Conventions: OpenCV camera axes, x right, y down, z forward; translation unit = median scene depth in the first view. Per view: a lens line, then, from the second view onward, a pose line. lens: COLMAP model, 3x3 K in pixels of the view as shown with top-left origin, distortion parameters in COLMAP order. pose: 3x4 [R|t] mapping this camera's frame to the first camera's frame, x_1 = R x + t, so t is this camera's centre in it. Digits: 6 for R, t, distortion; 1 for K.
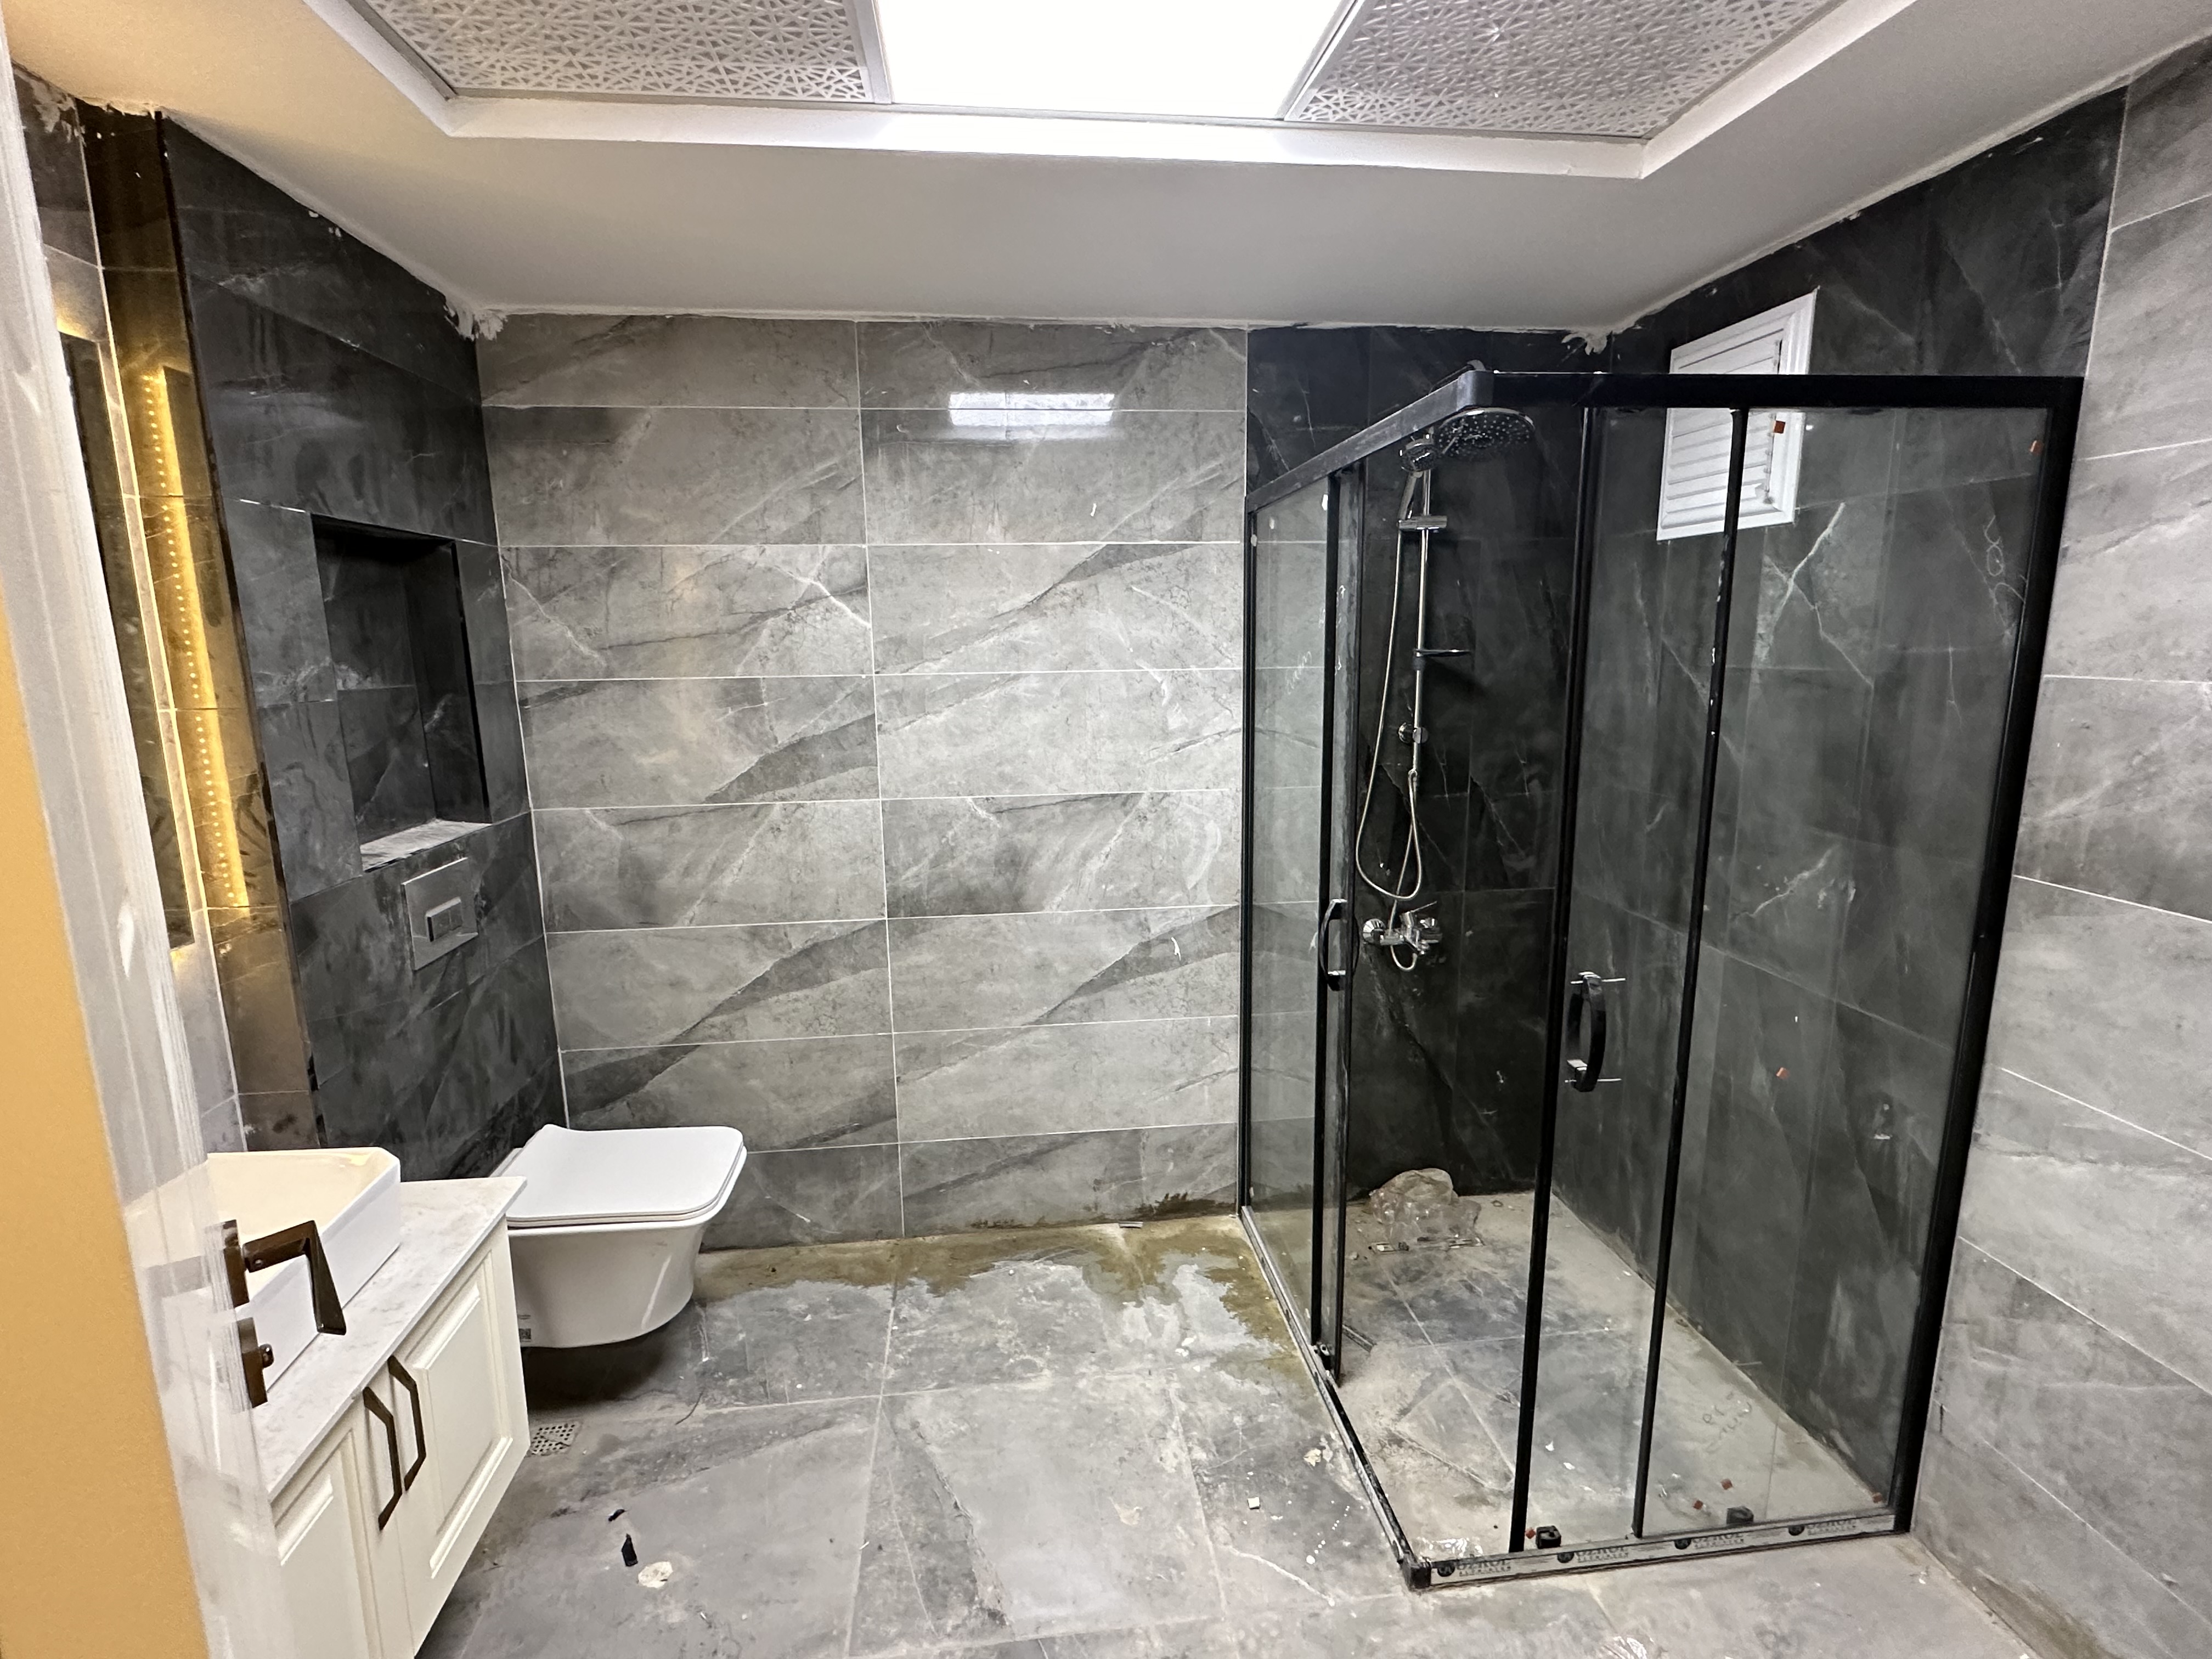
lens RADIAL K [[1068.5, 0, 1100.6], [0, 1068.5, 828.4], [0, 0, 1]] dist [-0.001355, 0.000796]
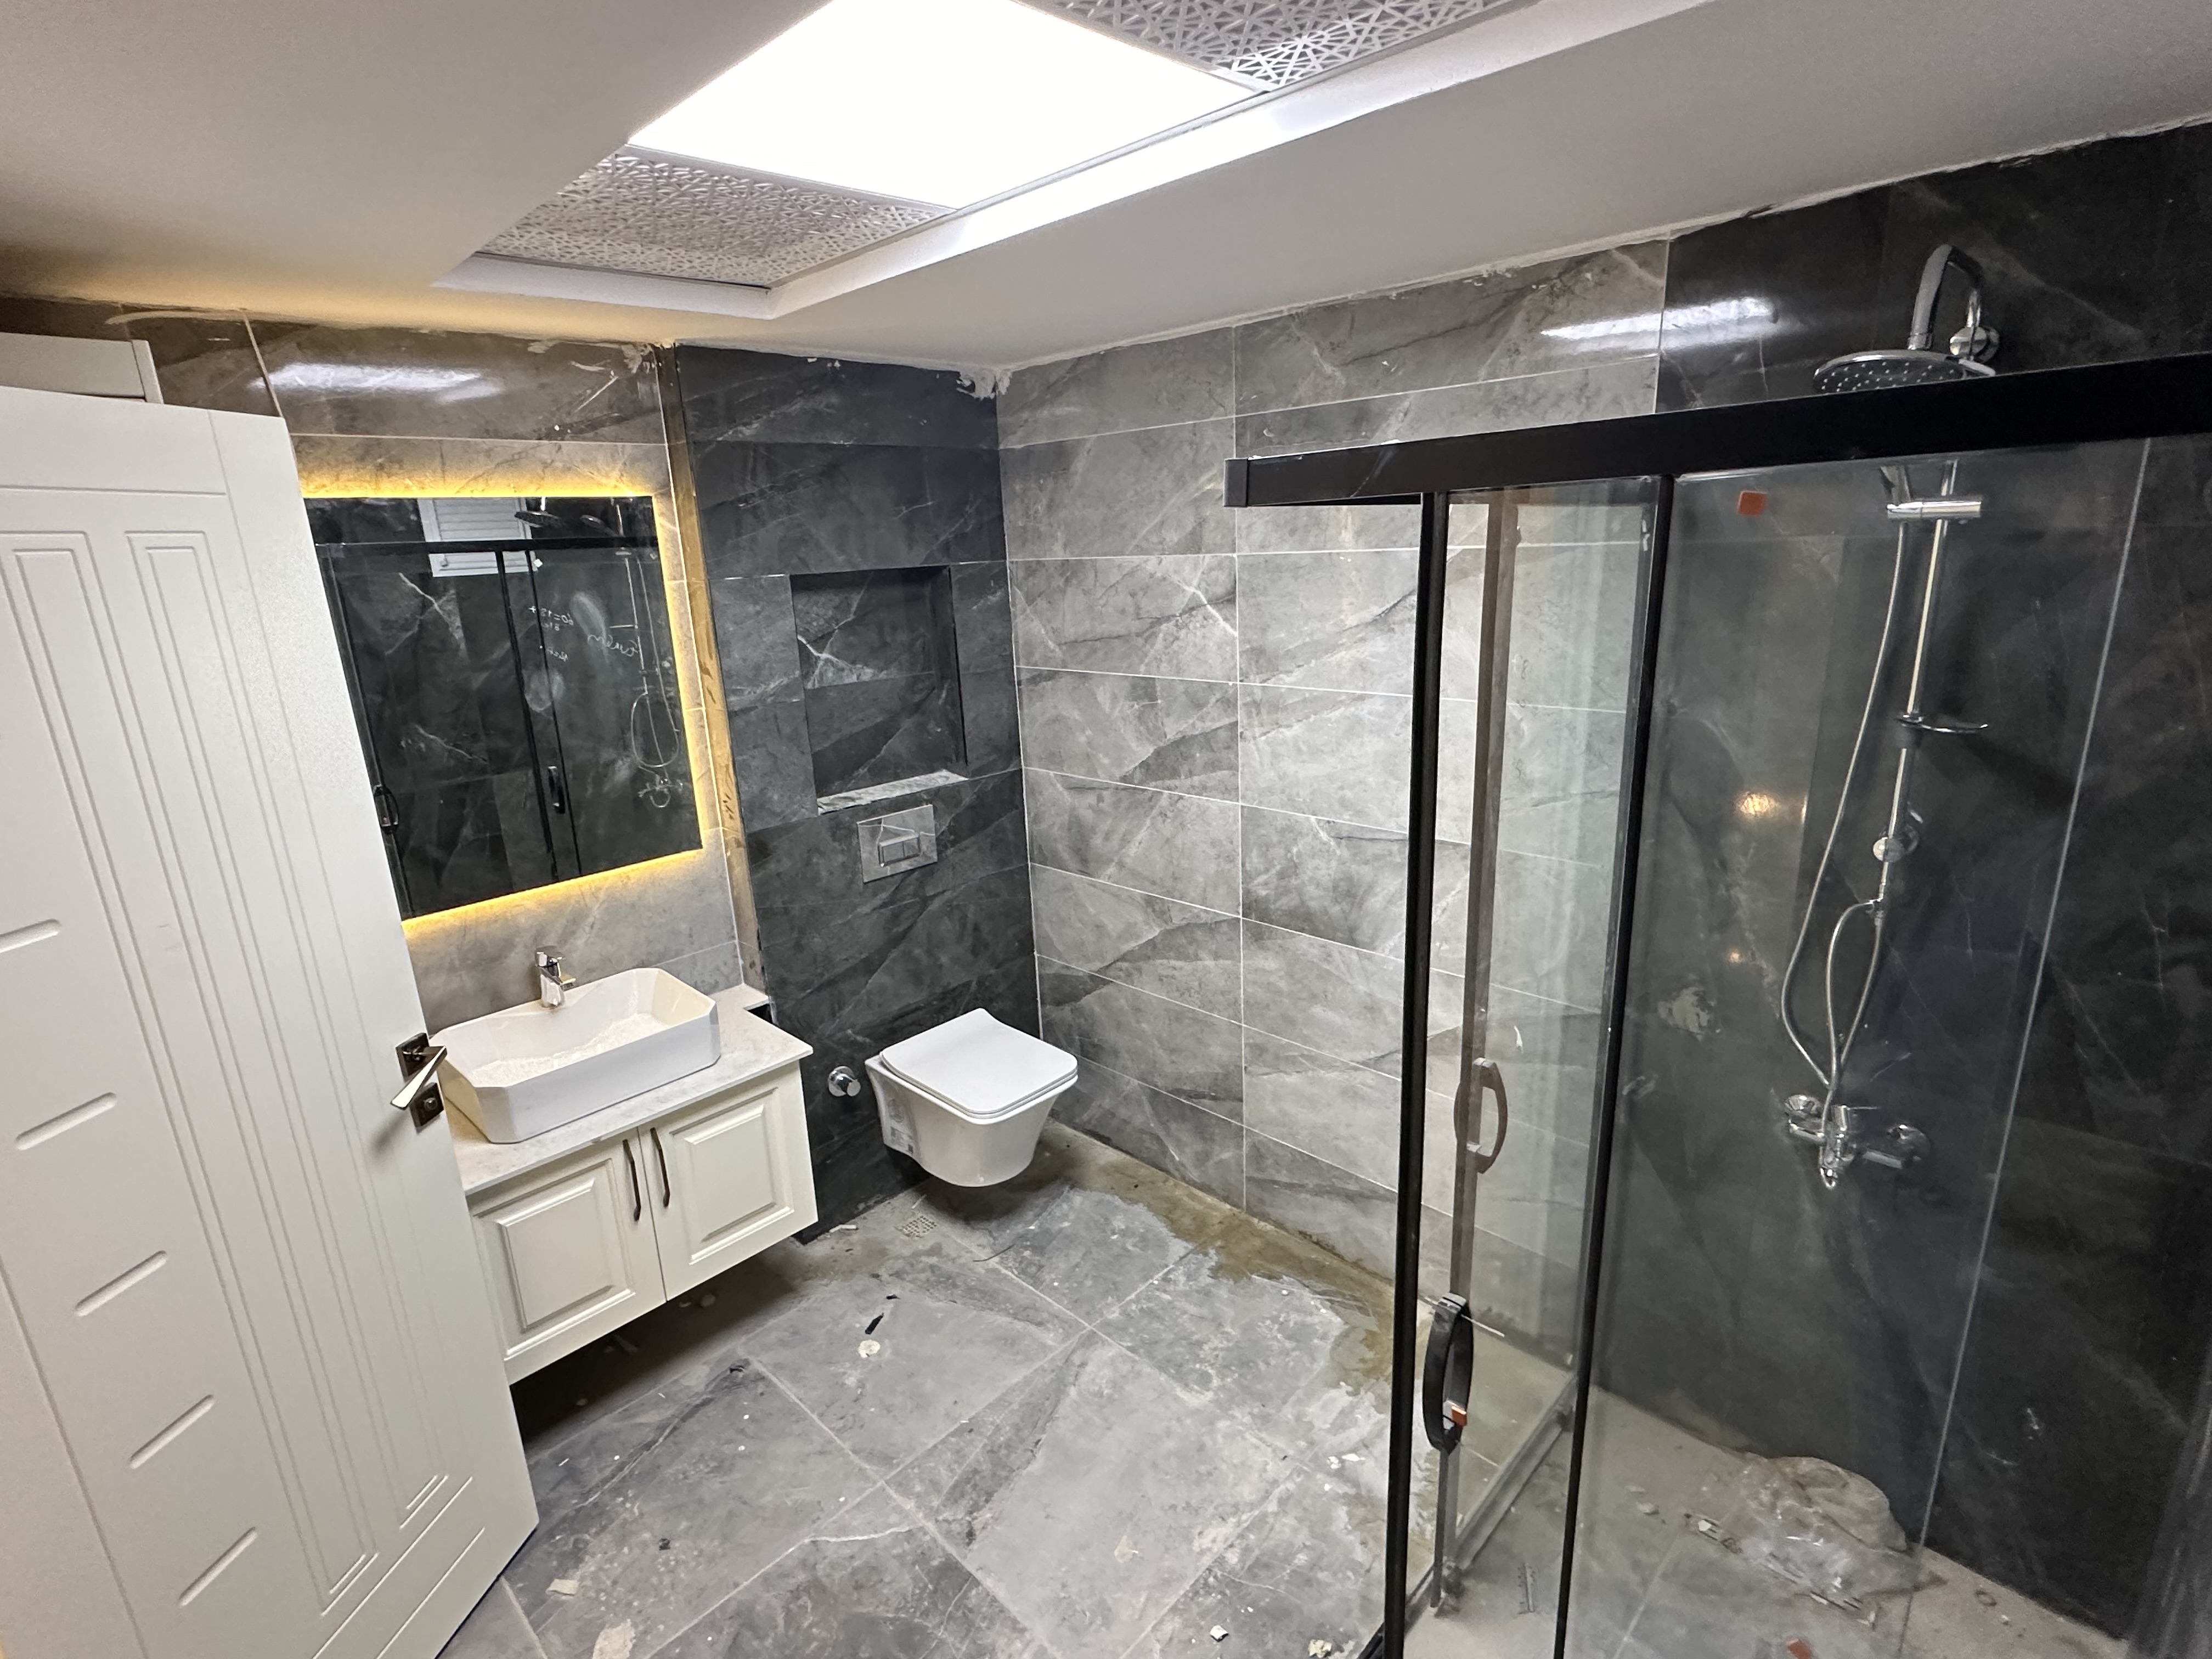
lens RADIAL K [[1068.5, 0, 1104.8], [0, 1068.5, 830.5], [0, 0, 1]] dist [-0.001355, 0.000796]
pose [[0.636748, 0.190785, -0.747096, 0.502359], [-0.102840, 0.981263, 0.162934, -0.162782], [0.764183, -0.026917, 0.644437, 0.255816]]
